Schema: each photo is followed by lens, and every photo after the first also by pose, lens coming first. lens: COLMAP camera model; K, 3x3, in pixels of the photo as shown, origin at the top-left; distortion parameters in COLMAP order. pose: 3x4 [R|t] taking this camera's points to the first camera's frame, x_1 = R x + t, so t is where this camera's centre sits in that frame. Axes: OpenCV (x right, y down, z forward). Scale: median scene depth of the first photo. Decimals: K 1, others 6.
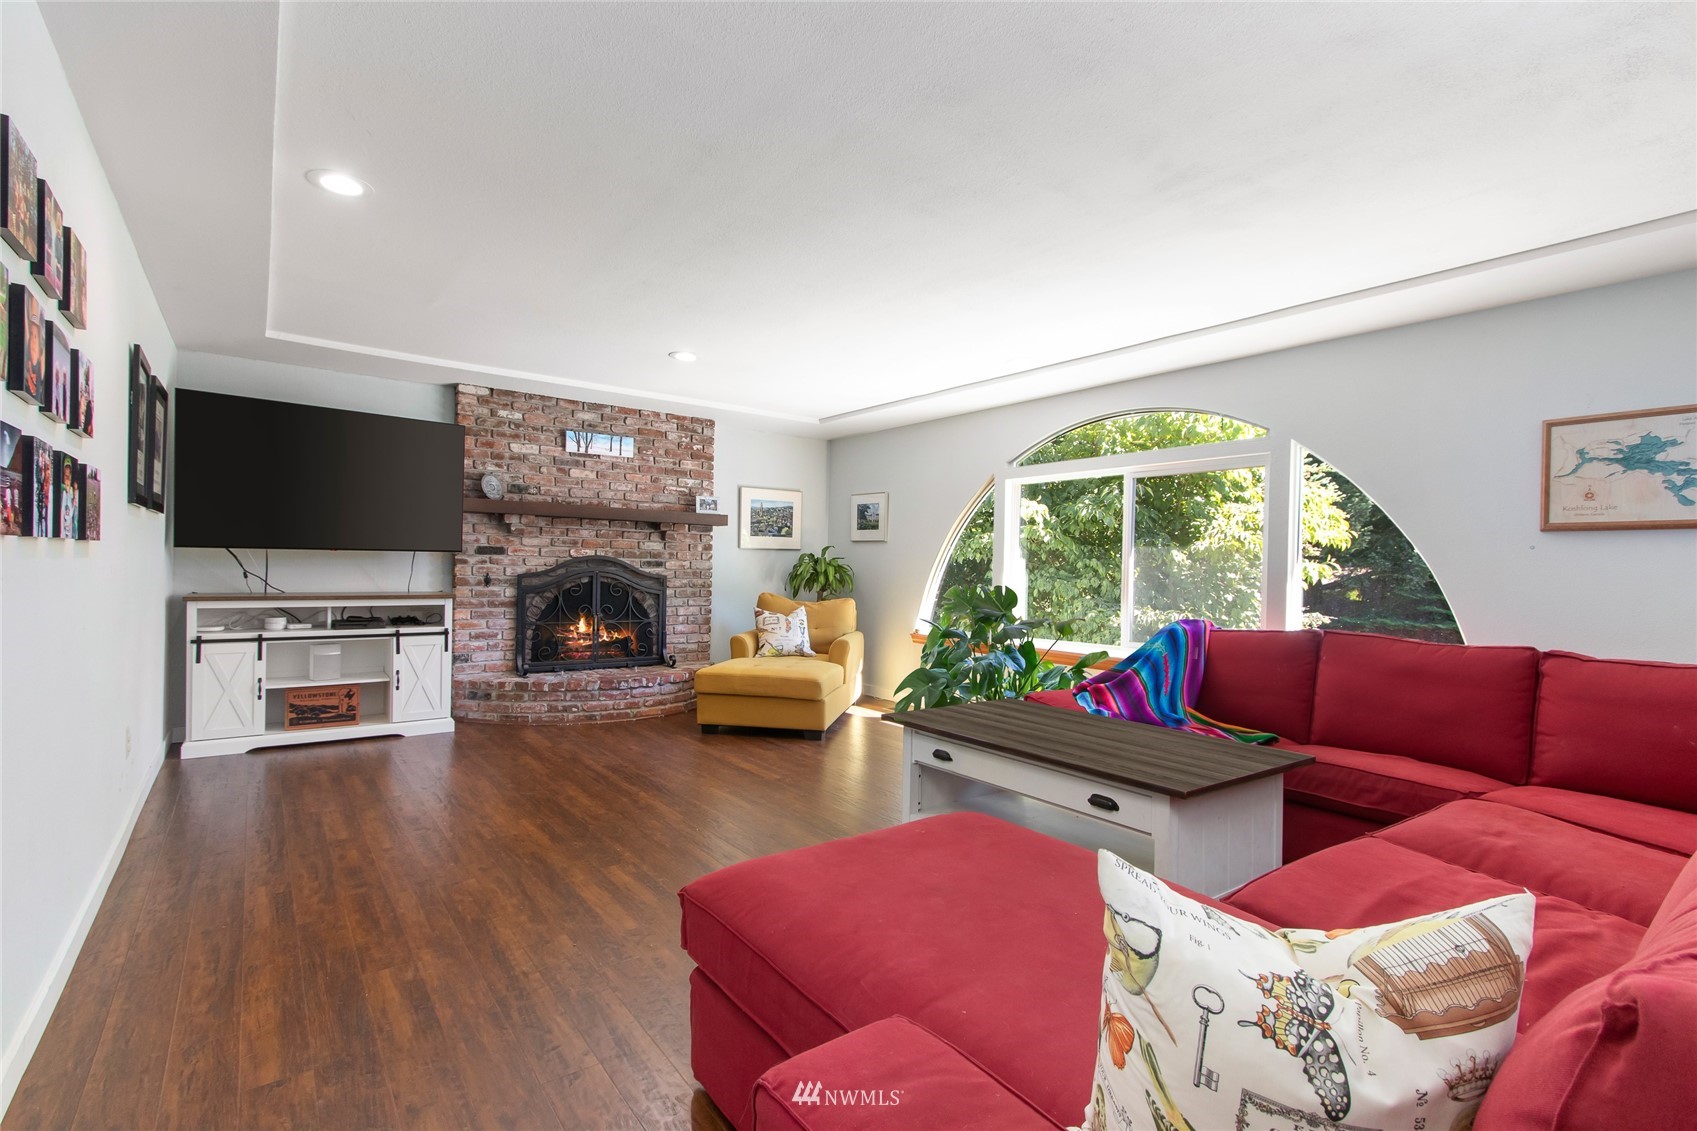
lens RADIAL K [[785.3, 0, 848.0], [0, 785.3, 572.0], [0, 0, 1]] dist [0.006302, -0.001436]
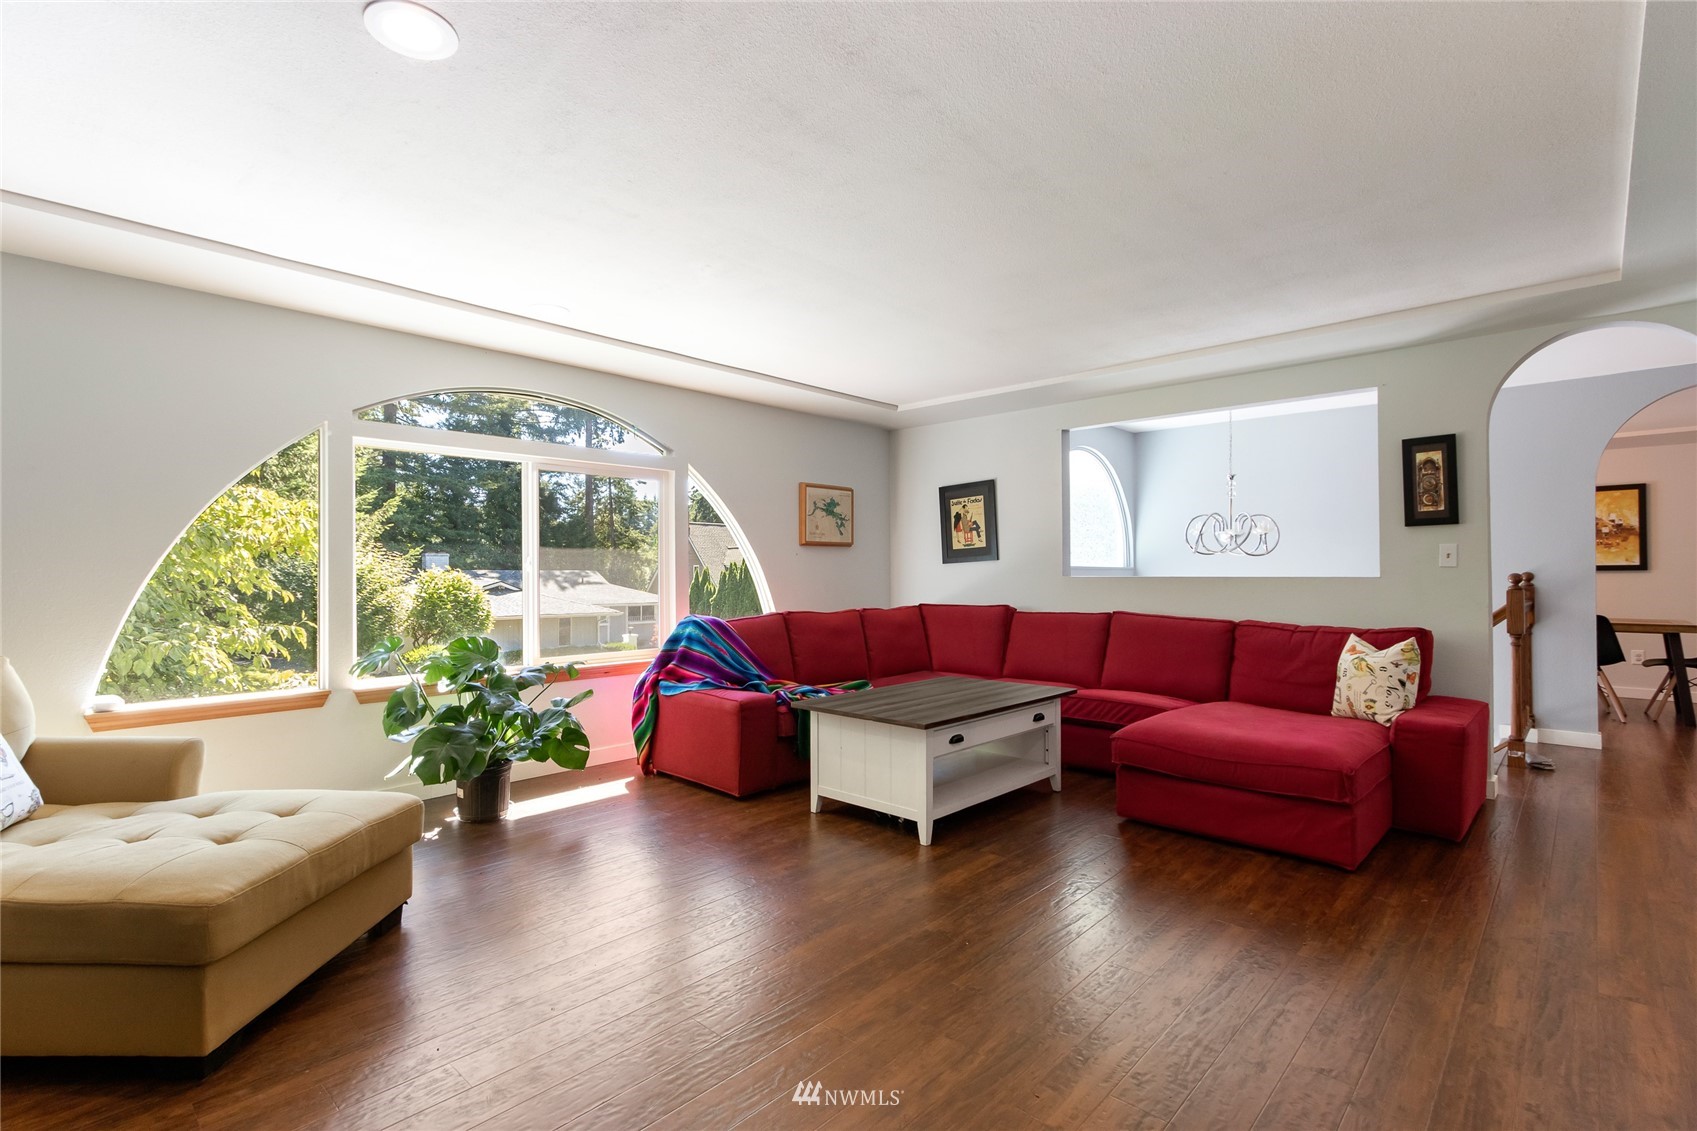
lens RADIAL K [[785.3, 0, 839.4], [0, 785.3, 564.3], [0, 0, 1]] dist [0.006302, -0.001436]
pose [[-0.162124, -0.010697, 0.986712, -0.445210], [0.005042, 0.999919, 0.011669, -0.015127], [-0.986757, 0.006867, -0.162057, 0.620780]]
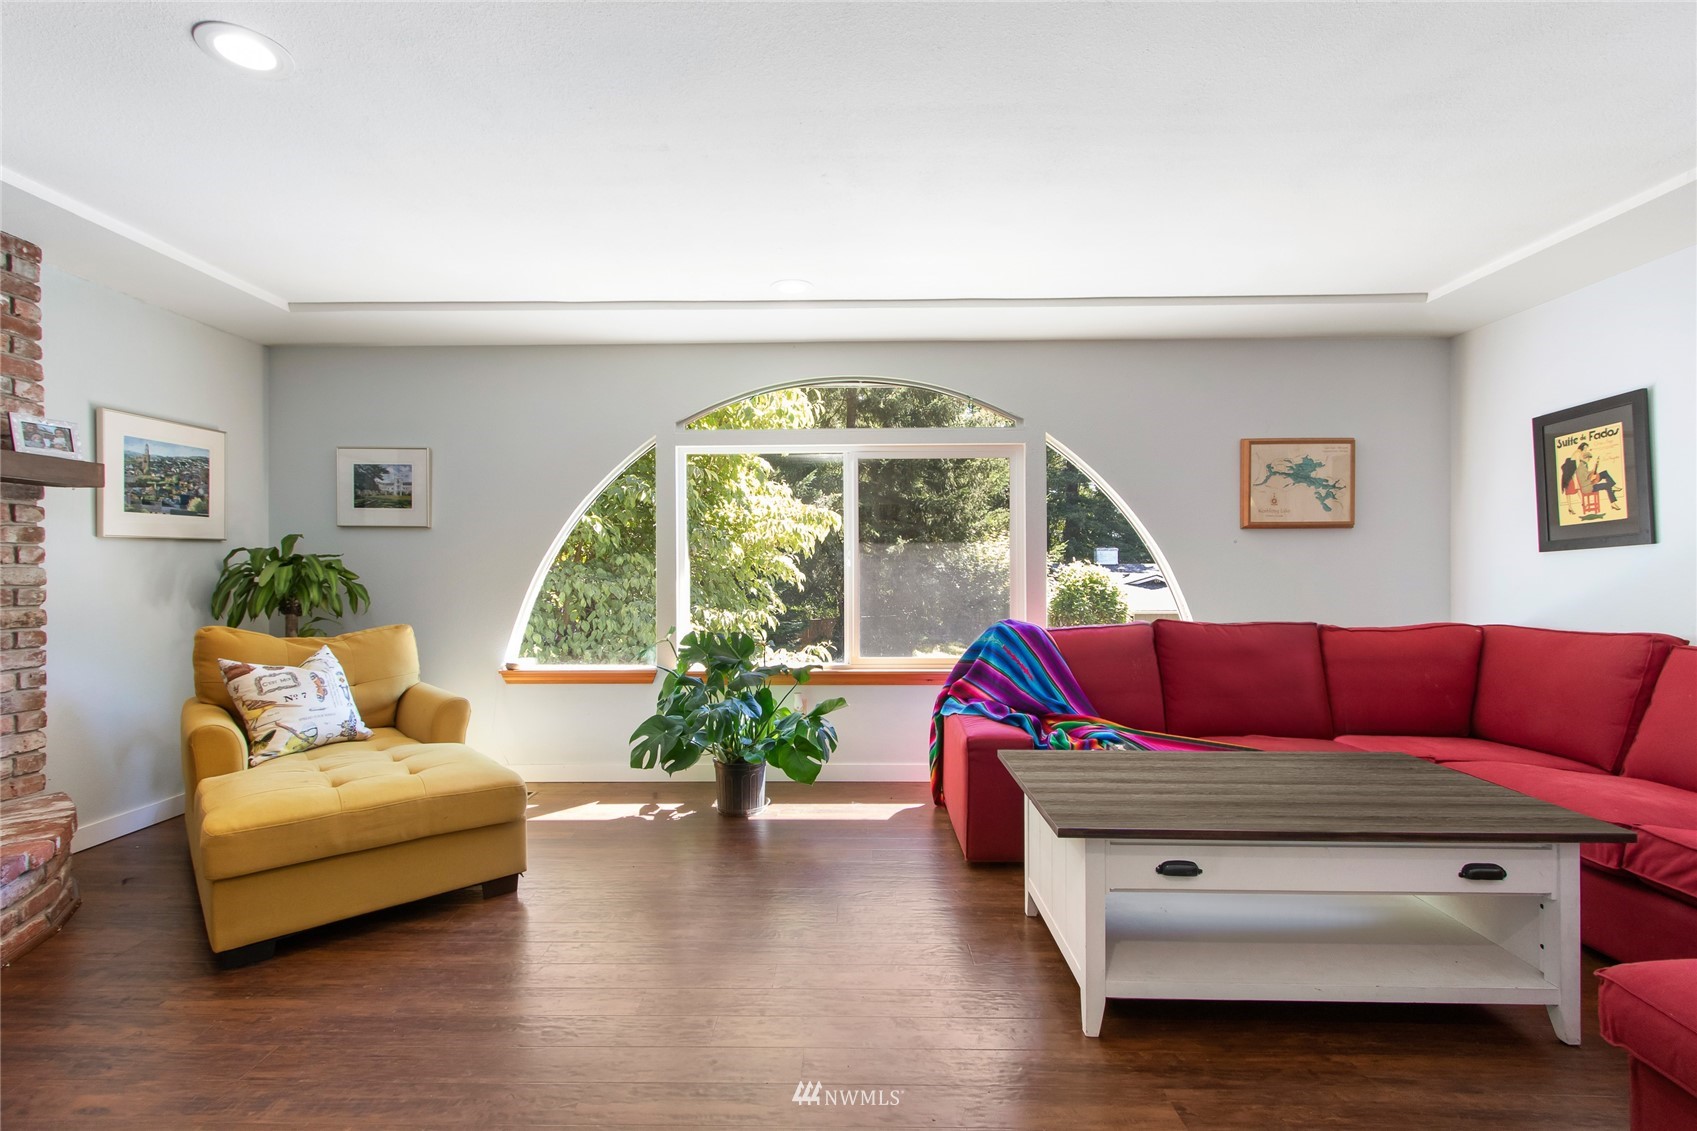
lens RADIAL K [[785.3, 0, 838.5], [0, 785.3, 572.6], [0, 0, 1]] dist [0.006302, -0.001436]
pose [[0.621322, -0.027674, 0.783066, -0.247456], [0.019650, 0.999612, 0.019736, -0.010105], [-0.783309, 0.003124, 0.621625, 0.378732]]
